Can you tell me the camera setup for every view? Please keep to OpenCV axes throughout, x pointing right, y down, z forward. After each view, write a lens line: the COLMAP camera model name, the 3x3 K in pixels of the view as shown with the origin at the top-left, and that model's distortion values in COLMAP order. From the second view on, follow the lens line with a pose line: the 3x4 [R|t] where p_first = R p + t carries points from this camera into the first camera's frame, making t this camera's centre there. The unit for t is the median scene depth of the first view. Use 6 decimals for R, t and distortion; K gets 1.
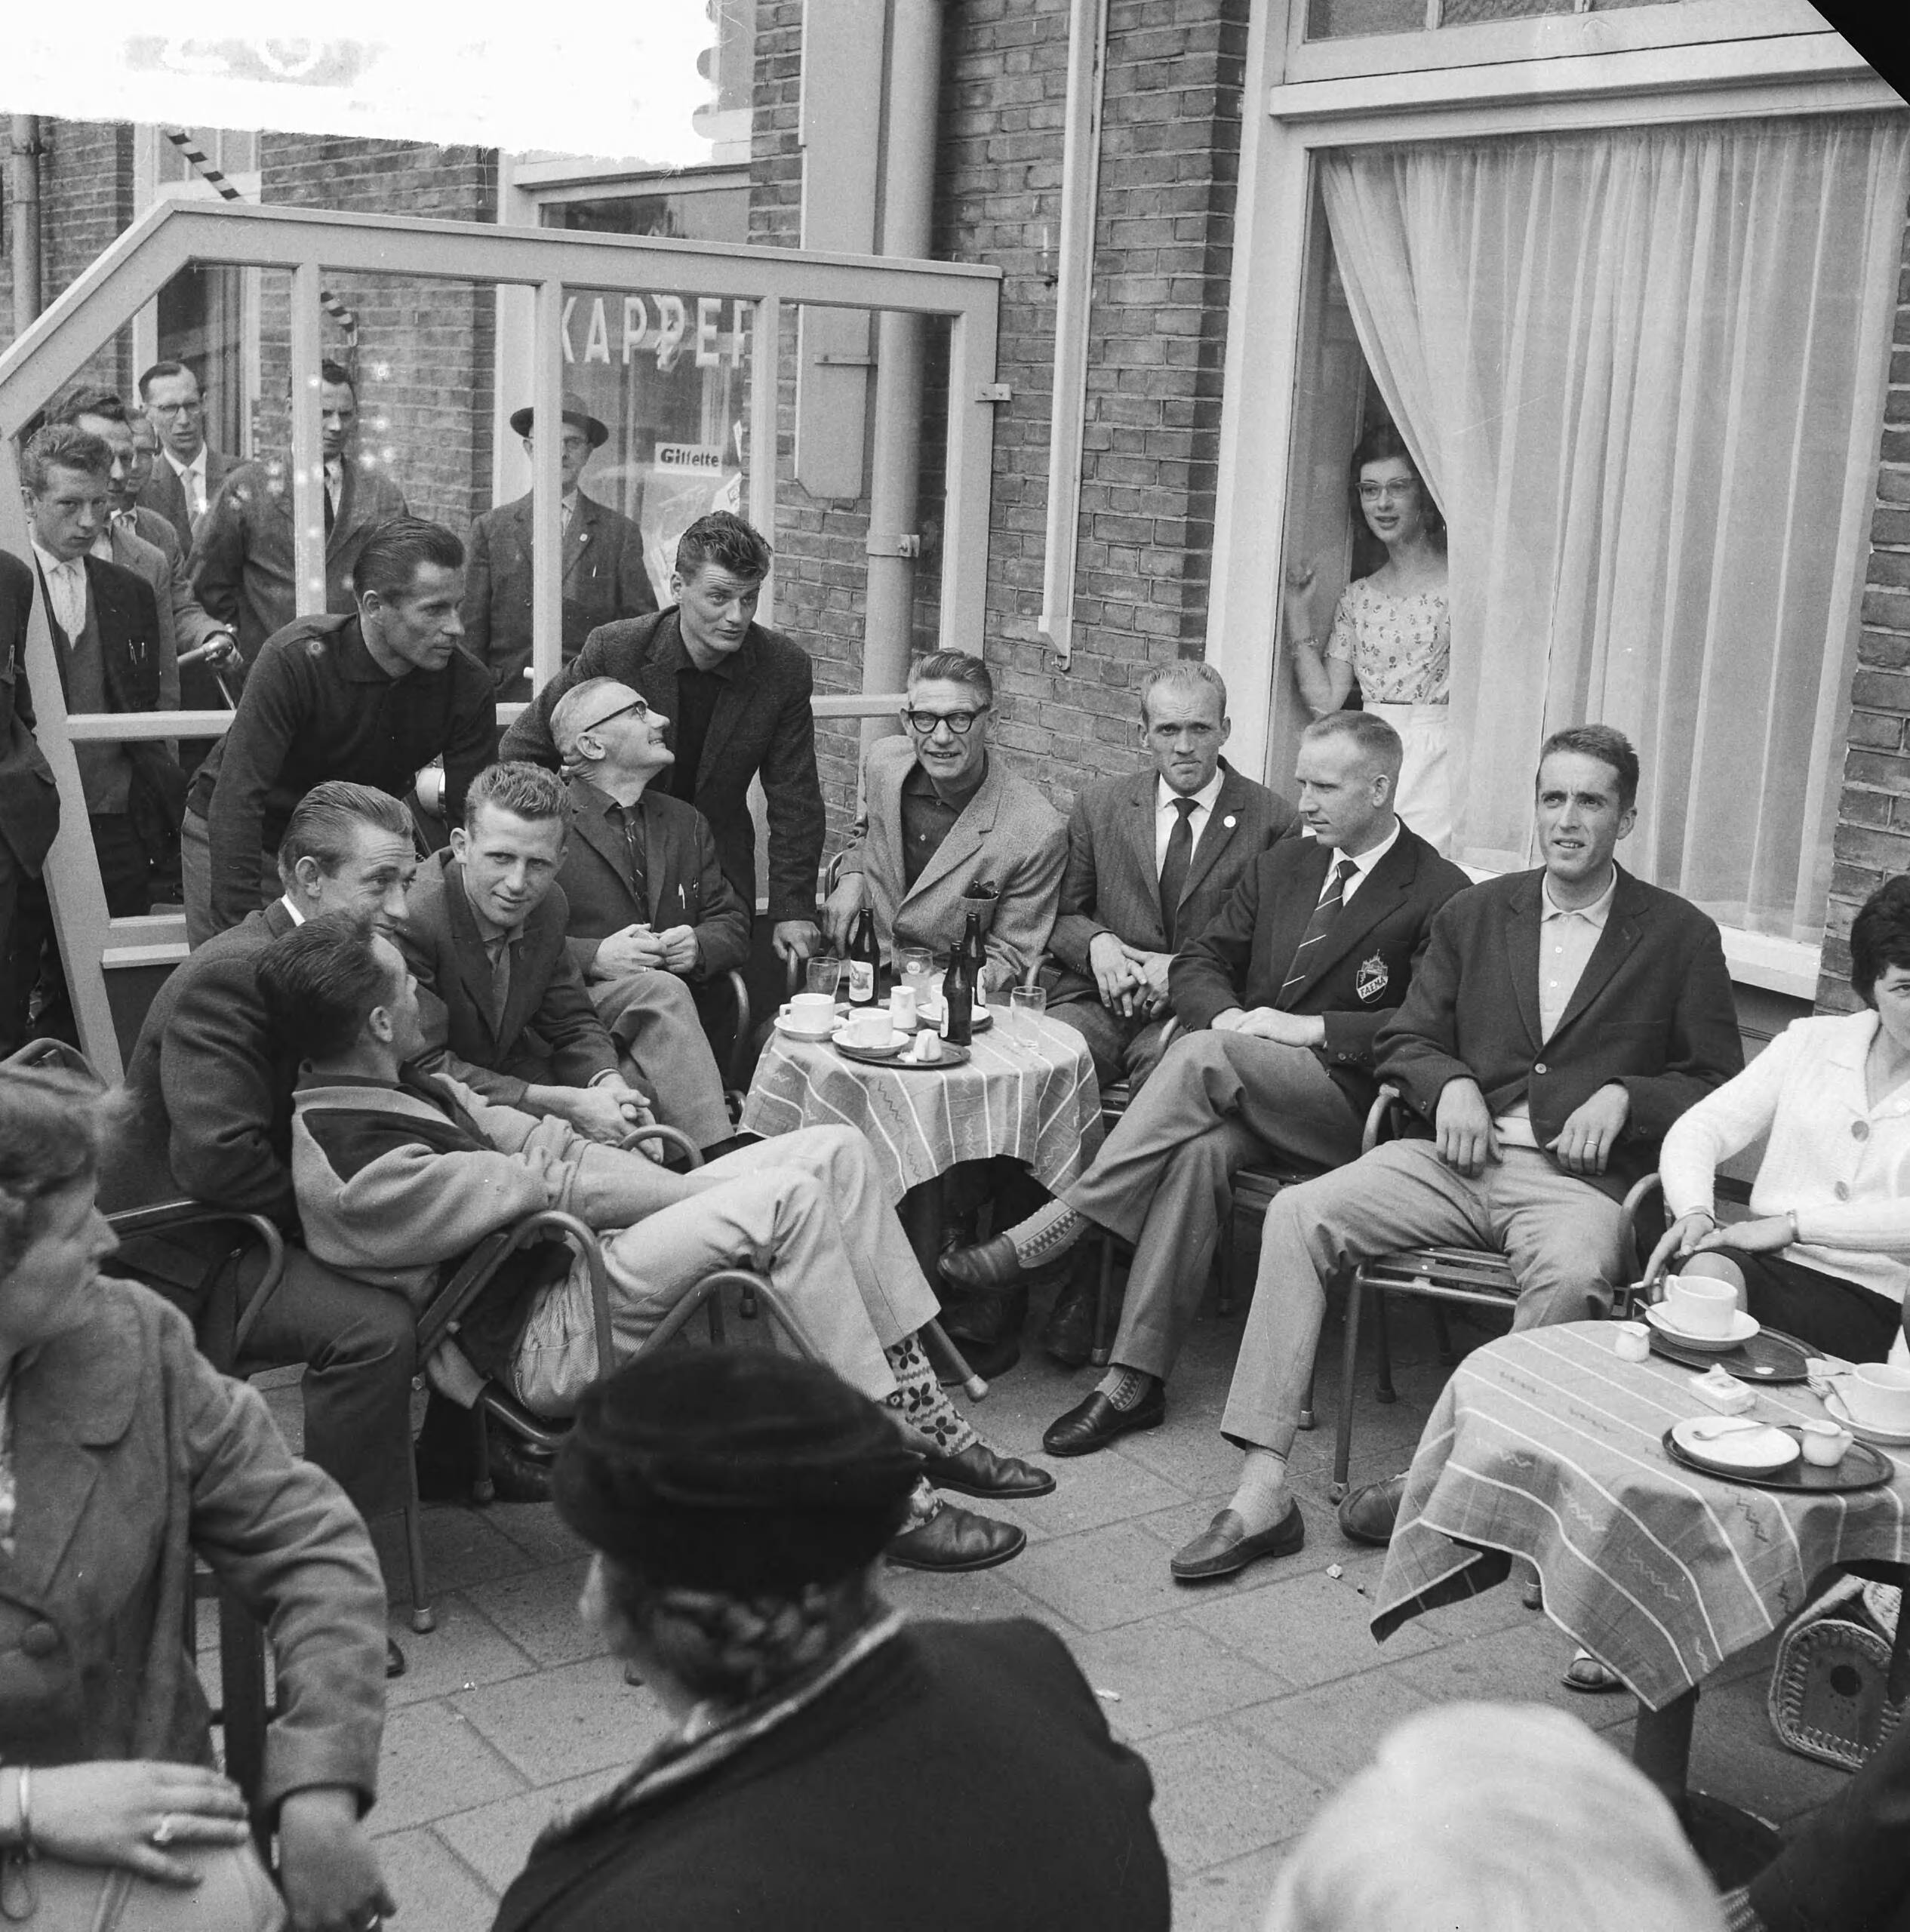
lens RADIAL K [[2677.9, 0, 966.5], [0, 2677.9, 920.0], [0, 0, 1]] dist [0.019335, -0.130299]
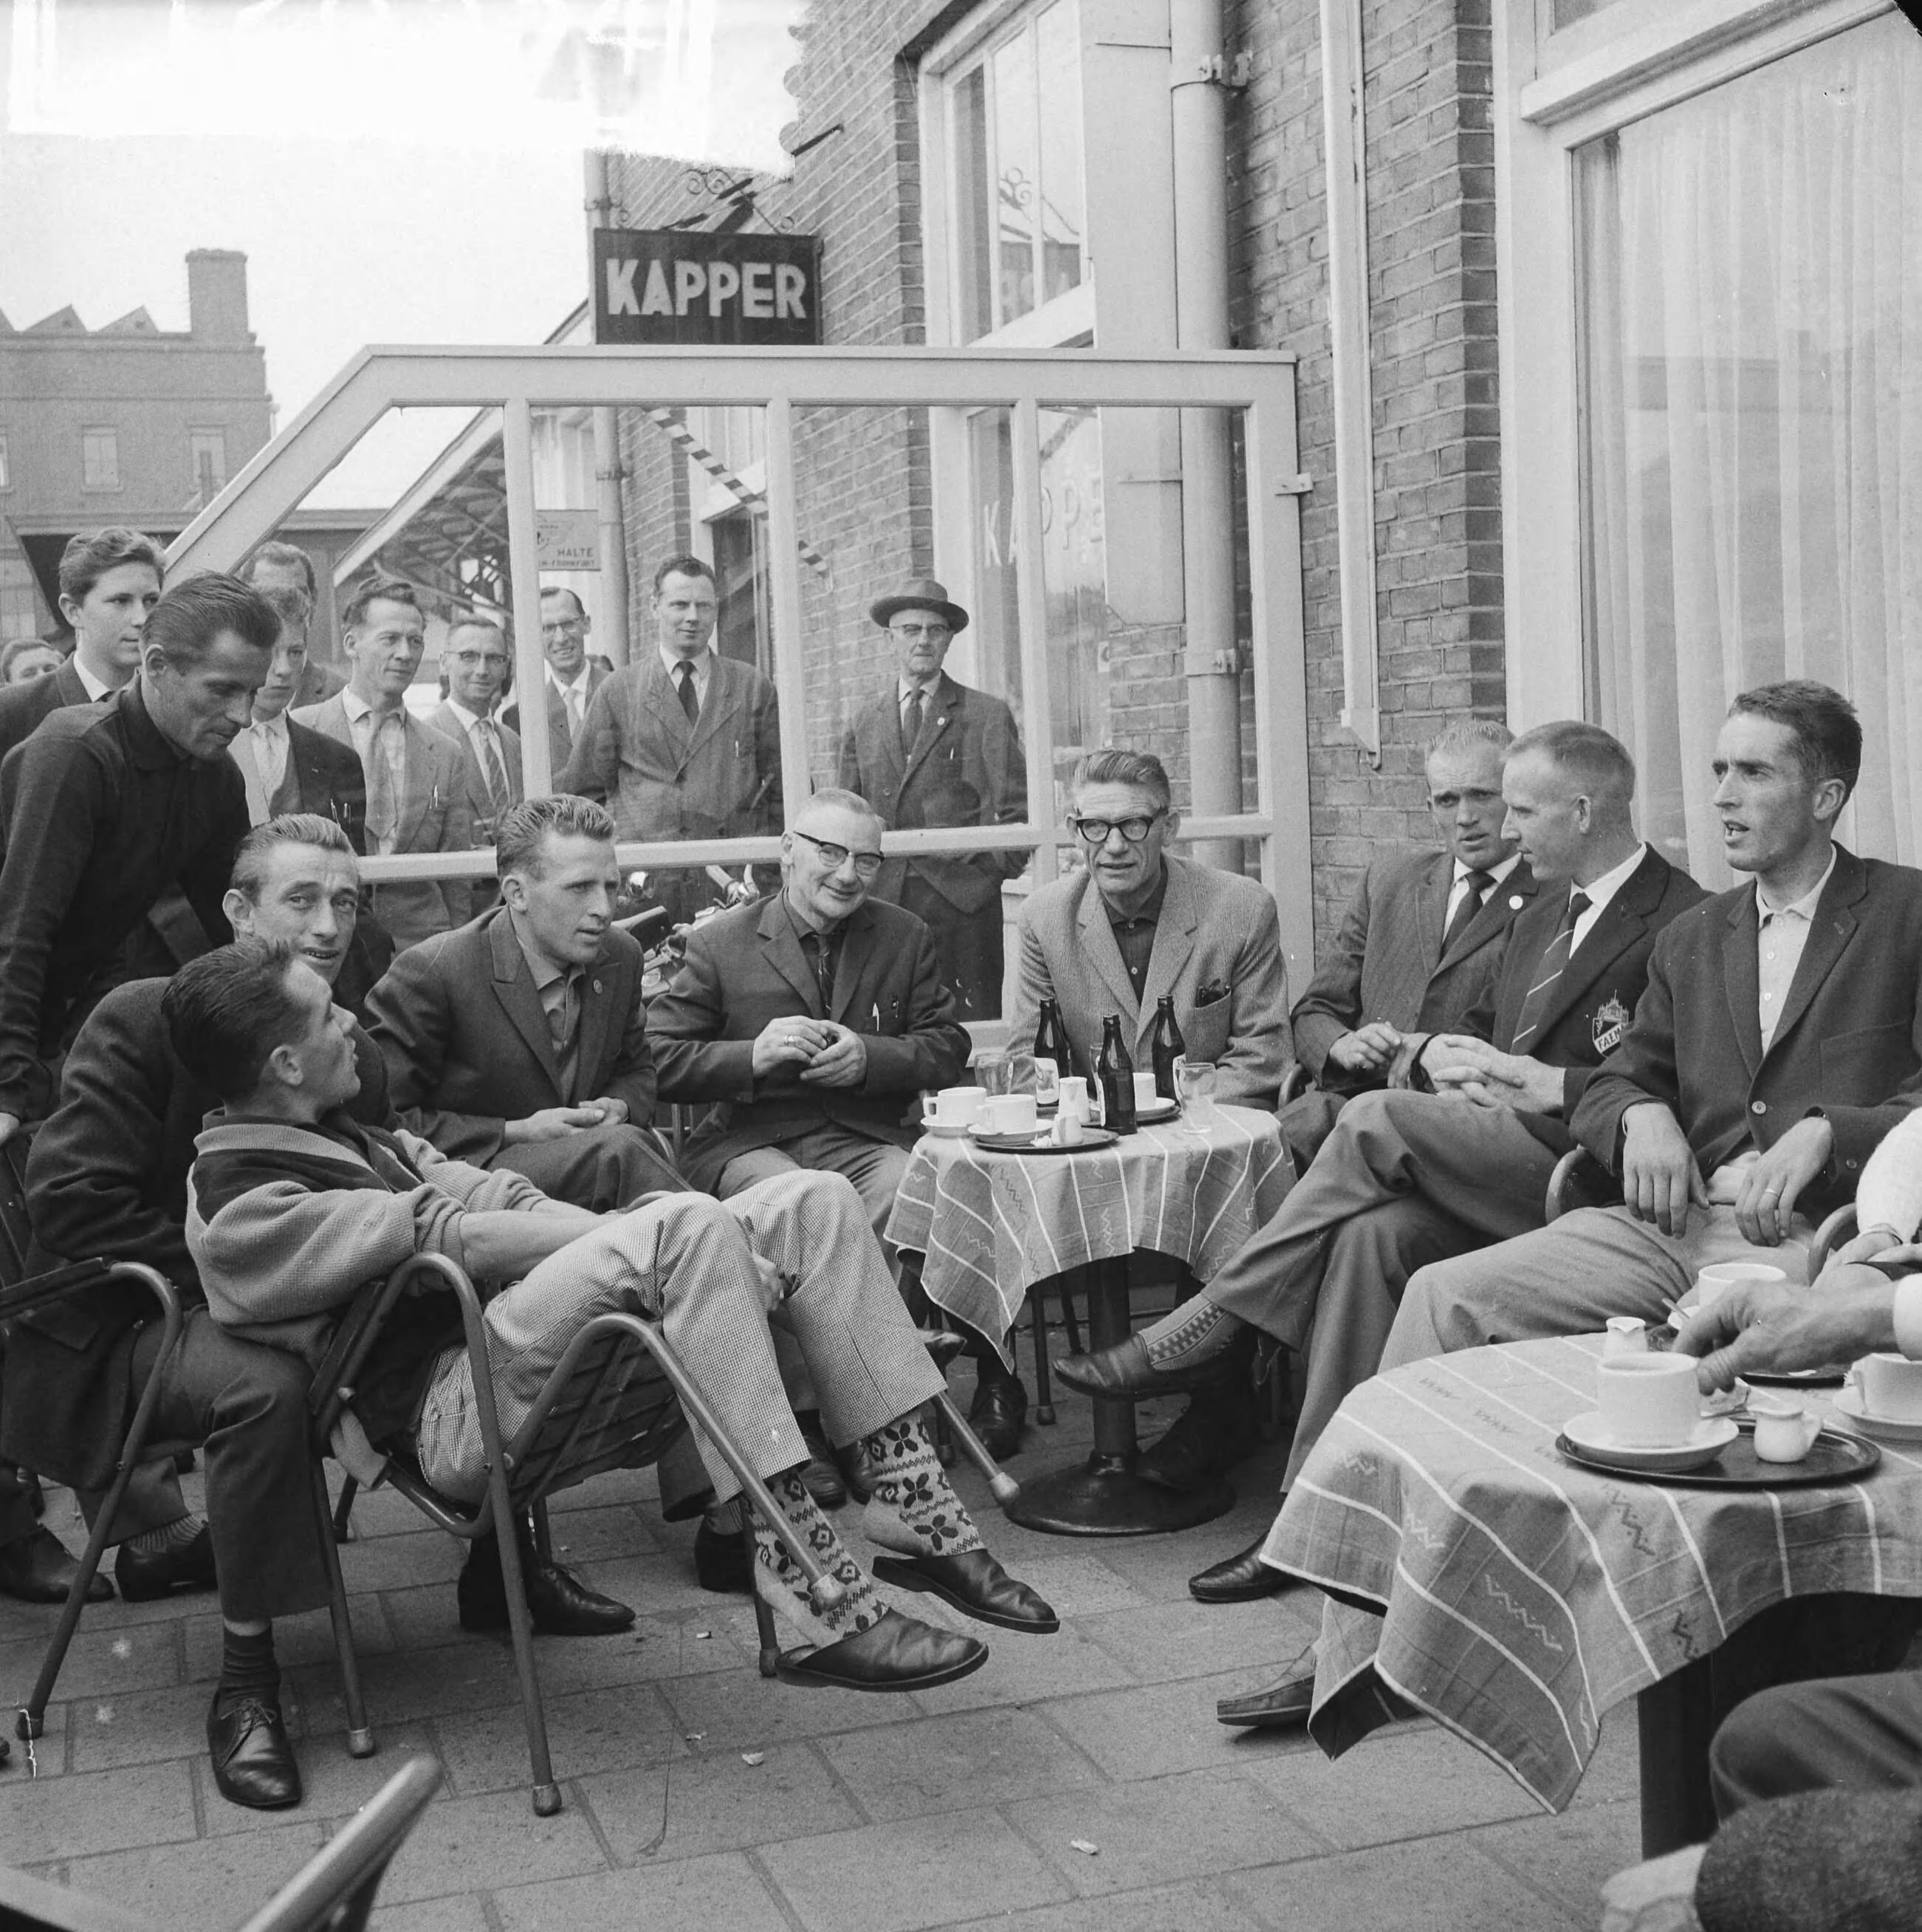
lens RADIAL K [[2653.9, 0, 980.1], [0, 2653.9, 918.0], [0, 0, 1]] dist [0.049129, -0.193952]
pose [[0.954559, -0.073240, -0.288882, 0.194329], [0.034313, 0.989895, -0.137586, 0.088166], [0.296039, 0.121422, 0.947427, 0.147889]]
